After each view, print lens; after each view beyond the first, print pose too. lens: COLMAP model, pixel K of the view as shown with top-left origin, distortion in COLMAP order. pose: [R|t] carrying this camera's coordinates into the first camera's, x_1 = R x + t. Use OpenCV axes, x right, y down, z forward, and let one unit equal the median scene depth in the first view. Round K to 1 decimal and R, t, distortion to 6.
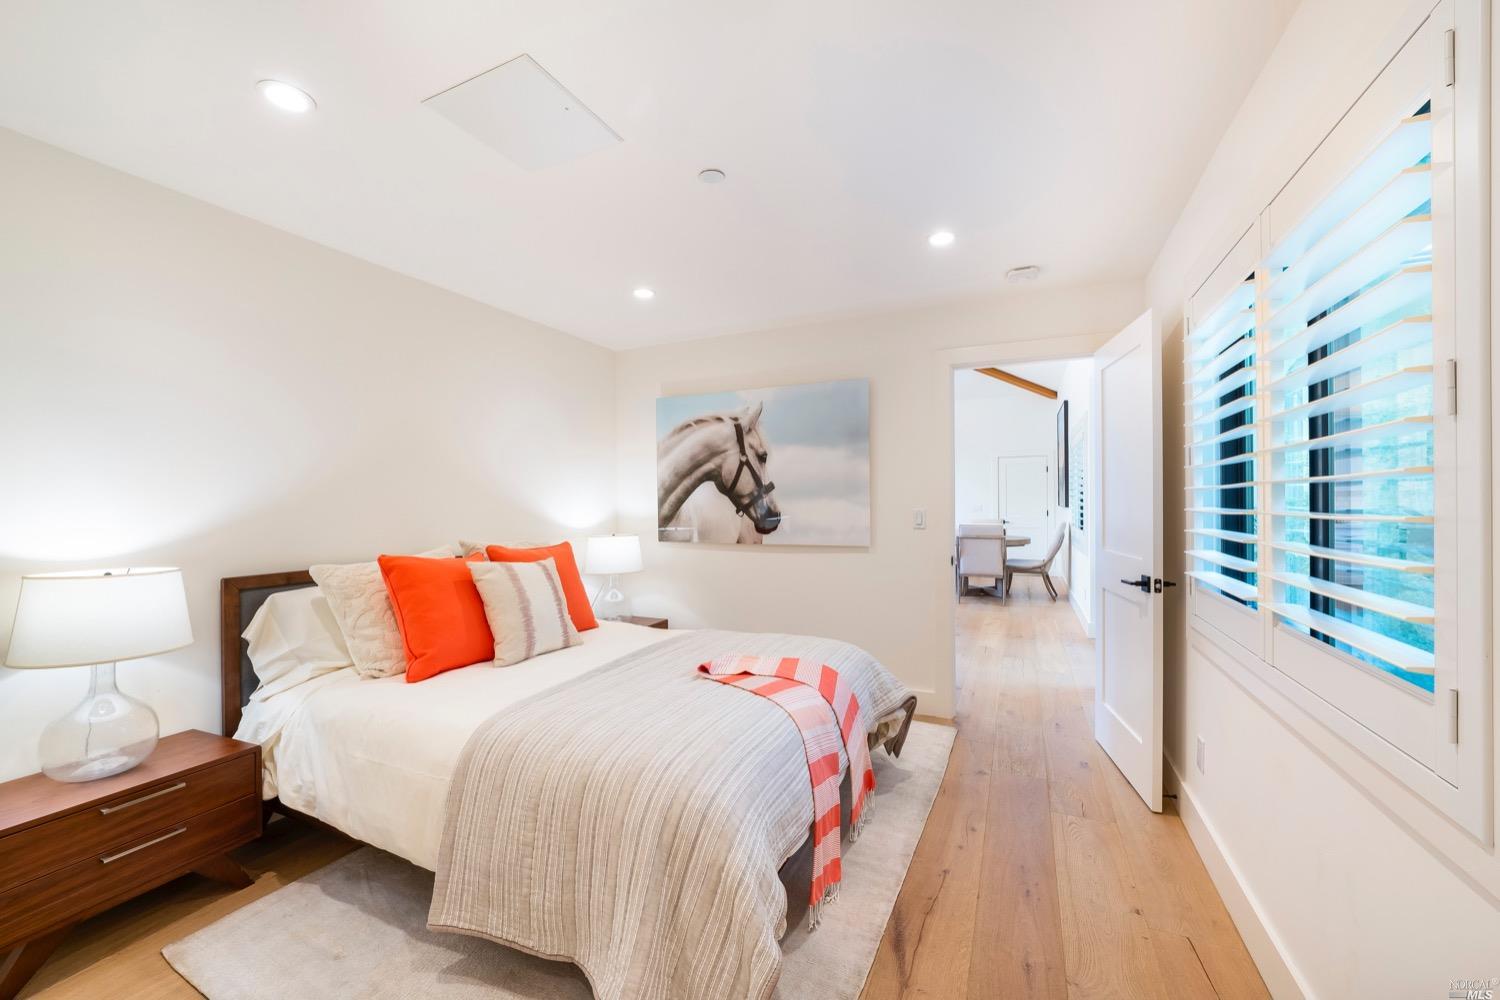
lens RADIAL K [[577.1, 0, 750.0], [0, 577.1, 500.0], [0, 0, 1]] dist [-0.001484, -0.000148]
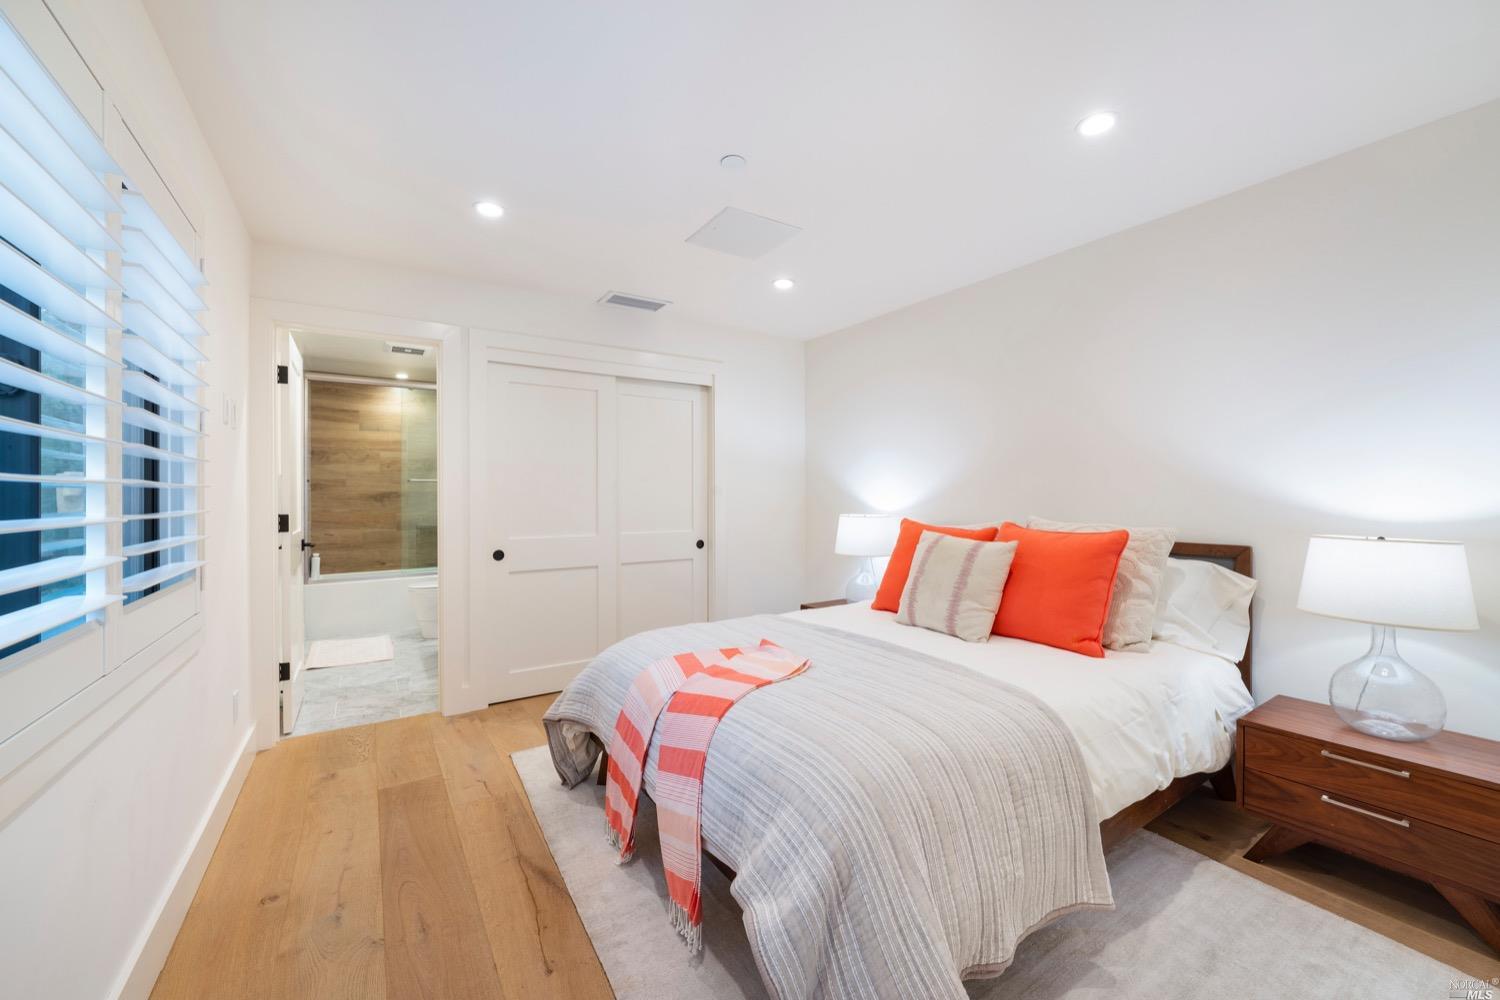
lens RADIAL K [[579.1, 0, 754.1], [0, 579.1, 476.7], [0, 0, 1]] dist [-0.001327, -0.000116]
pose [[-0.504420, 0.012680, -0.863365, 0.416783], [0.014132, 0.999879, 0.006429, 0.000674], [0.863343, -0.008958, -0.504539, 0.795847]]
